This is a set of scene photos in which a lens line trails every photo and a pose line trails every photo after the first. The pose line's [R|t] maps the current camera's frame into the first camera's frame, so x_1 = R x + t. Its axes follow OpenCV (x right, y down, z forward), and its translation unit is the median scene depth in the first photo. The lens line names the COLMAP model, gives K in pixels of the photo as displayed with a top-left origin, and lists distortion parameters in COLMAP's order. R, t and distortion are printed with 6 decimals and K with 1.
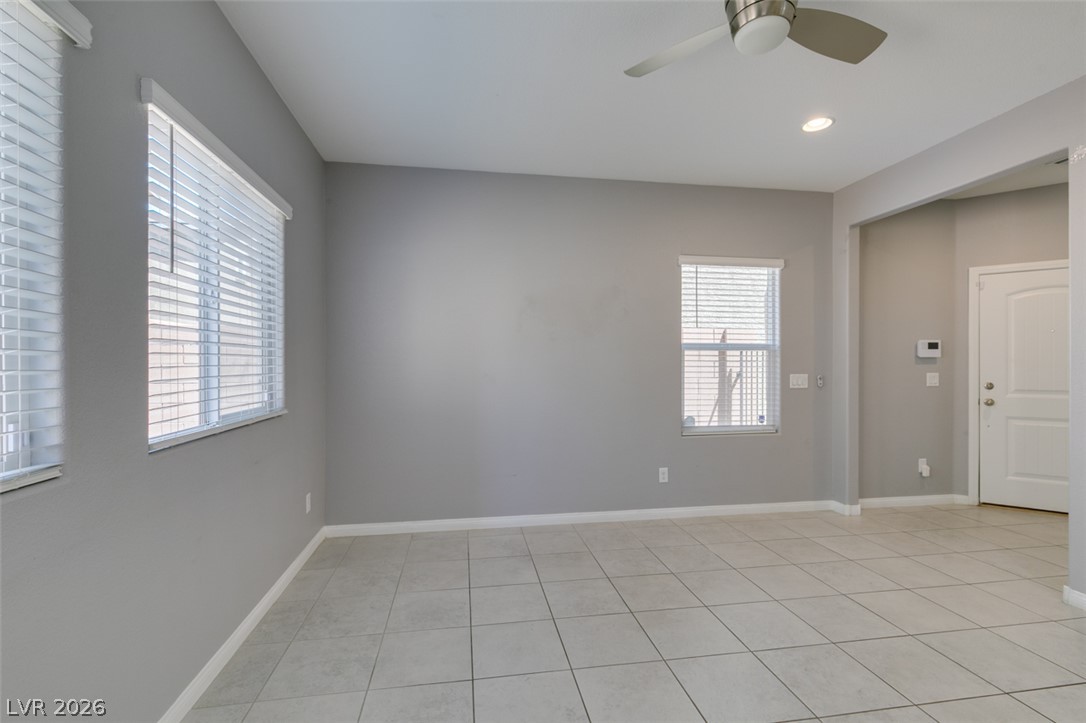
lens RADIAL K [[487.2, 0, 540.6], [0, 487.2, 365.1], [0, 0, 1]] dist [0.000960, -0.000671]
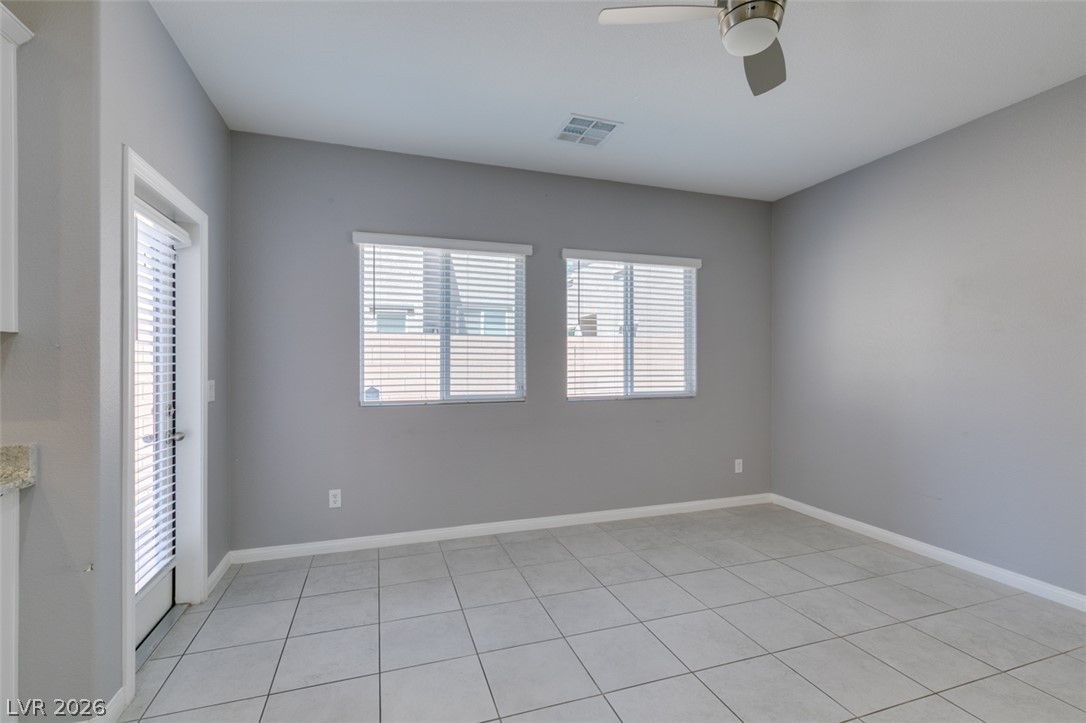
lens RADIAL K [[487.2, 0, 542.9], [0, 487.2, 361.9], [0, 0, 1]] dist [0.000960, -0.000671]
pose [[0.167622, -0.003219, -0.985846, 0.605267], [-0.004182, 0.999983, -0.003976, -0.000070], [0.985842, 0.004789, 0.167606, 0.181462]]
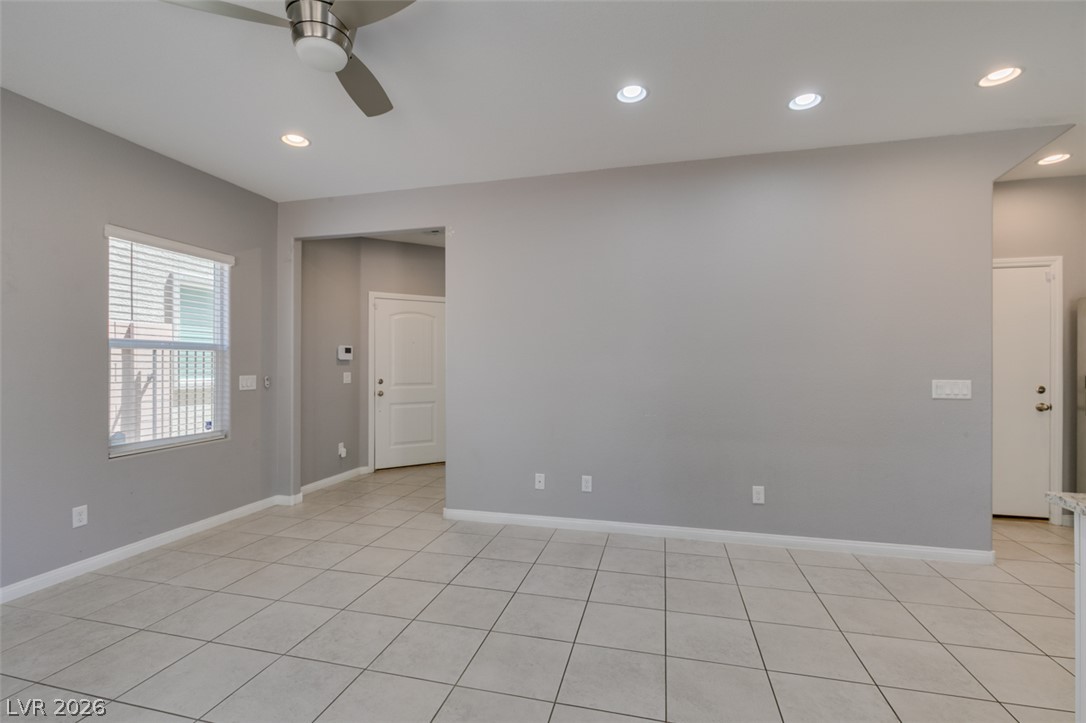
lens RADIAL K [[487.2, 0, 539.5], [0, 487.2, 361.5], [0, 0, 1]] dist [0.000960, -0.000671]
pose [[0.398511, 0.006054, 0.917143, -0.144502], [0.003479, 0.999961, -0.008112, 0.000268], [-0.917157, 0.006423, 0.398475, 0.064811]]
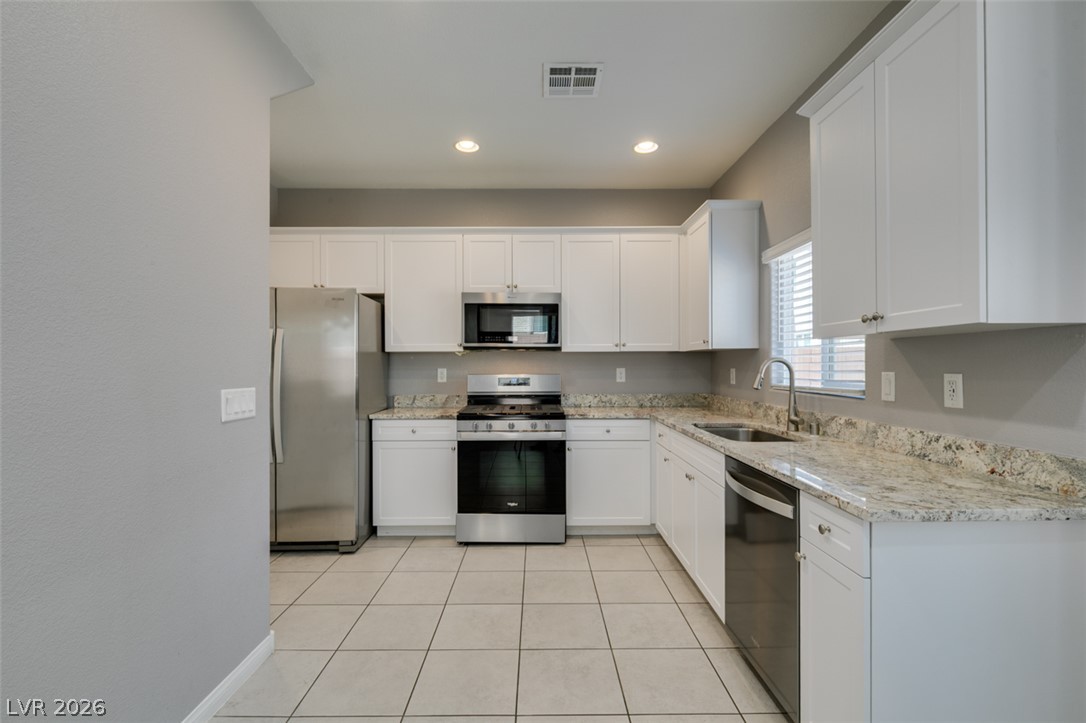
lens RADIAL K [[487.2, 0, 540.2], [0, 487.2, 364.7], [0, 0, 1]] dist [0.000960, -0.000671]
pose [[-0.988114, 0.001730, 0.153710, 0.462766], [0.002480, 0.999986, 0.004689, 0.000994], [-0.153700, 0.005014, -0.988105, 0.195766]]
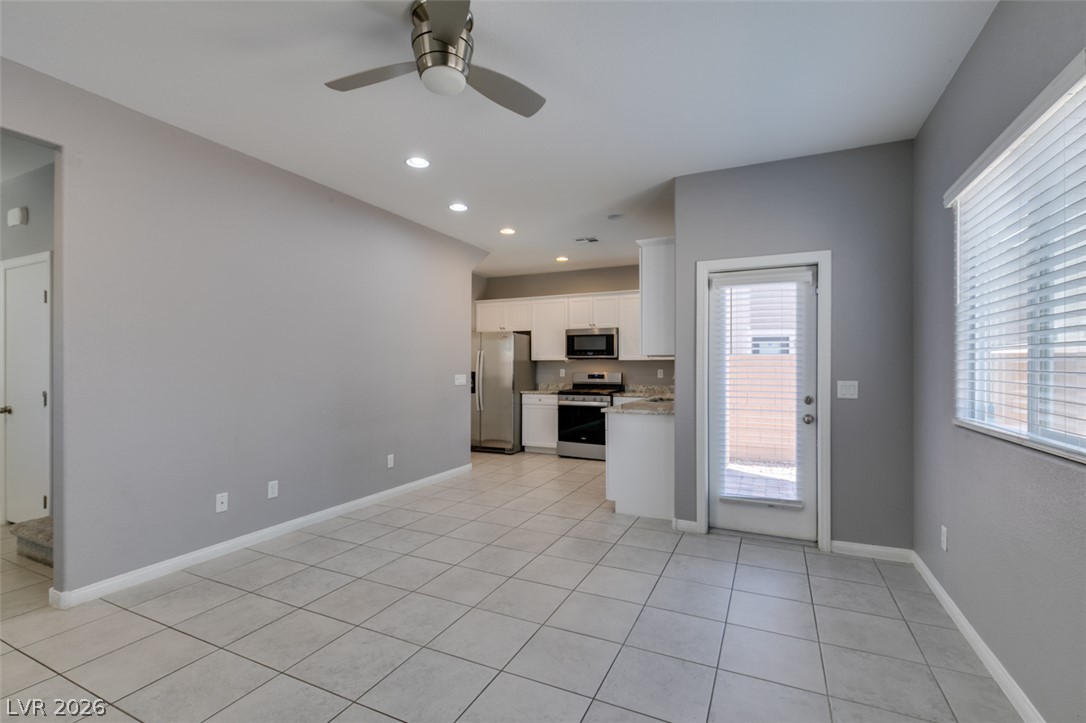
lens RADIAL K [[487.2, 0, 542.0], [0, 487.2, 366.1], [0, 0, 1]] dist [0.000960, -0.000671]
pose [[-0.822503, -0.000833, 0.568761, -0.172507], [0.000475, 0.999998, 0.002151, -0.002673], [-0.568761, 0.002039, -0.822500, 0.799198]]
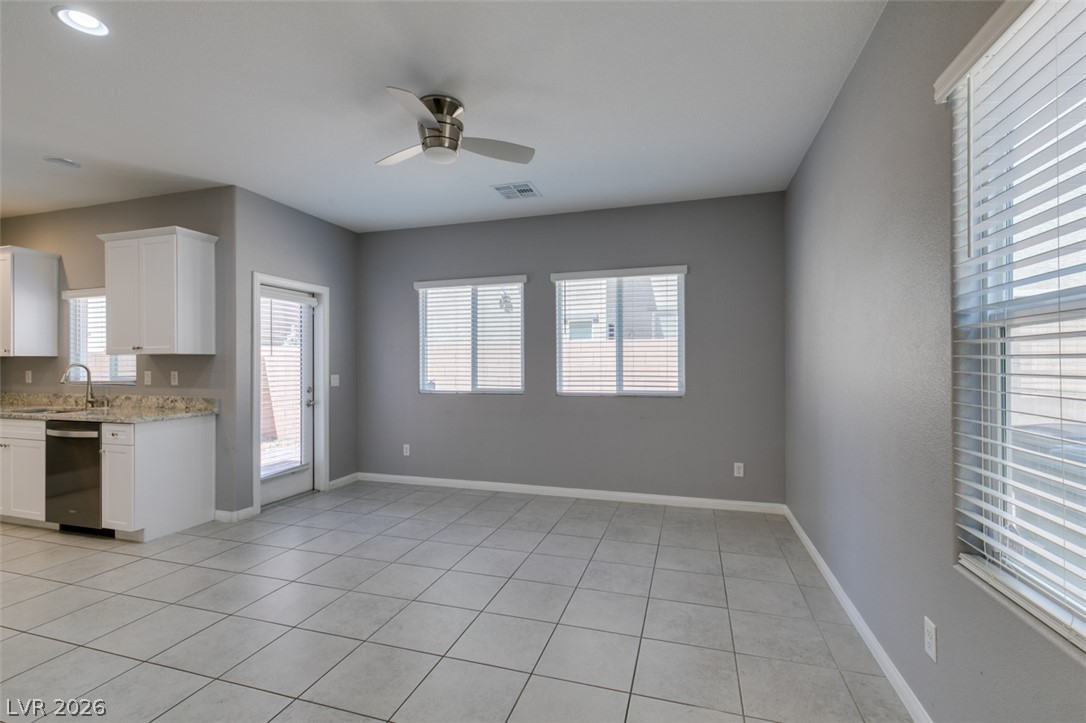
lens RADIAL K [[487.2, 0, 543.2], [0, 487.2, 363.8], [0, 0, 1]] dist [0.000960, -0.000671]
pose [[-0.443011, -0.000166, -0.896516, 0.748686], [-0.001132, 0.999999, 0.000374, -0.005433], [0.896515, 0.001180, -0.443011, 0.871417]]
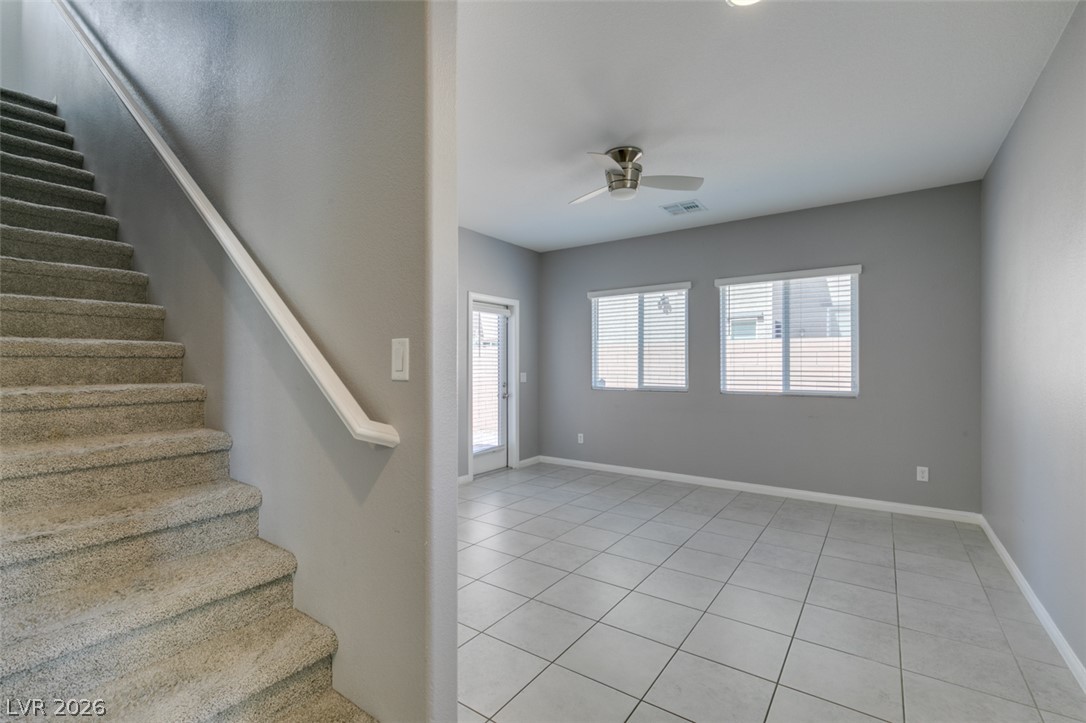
lens RADIAL K [[487.2, 0, 537.8], [0, 487.2, 364.6], [0, 0, 1]] dist [0.000960, -0.000671]
pose [[-0.702151, 0.001715, -0.712026, 0.901482], [-0.001682, 0.999990, 0.004067, -0.007289], [0.712026, 0.004053, -0.702141, 0.924445]]
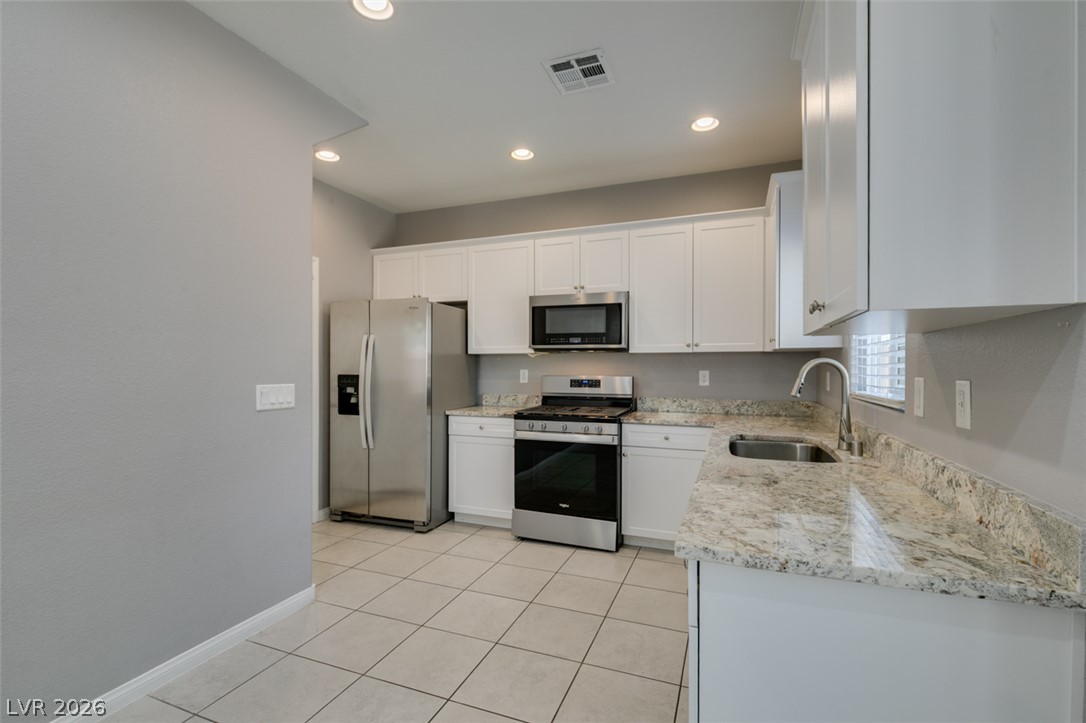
lens RADIAL K [[487.2, 0, 543.3], [0, 487.2, 369.7], [0, 0, 1]] dist [0.000960, -0.000671]
pose [[-0.861204, -0.005584, 0.508229, 0.246525], [0.000023, 0.999939, 0.011025, 0.001603], [-0.508259, 0.009507, -0.861152, 0.116912]]
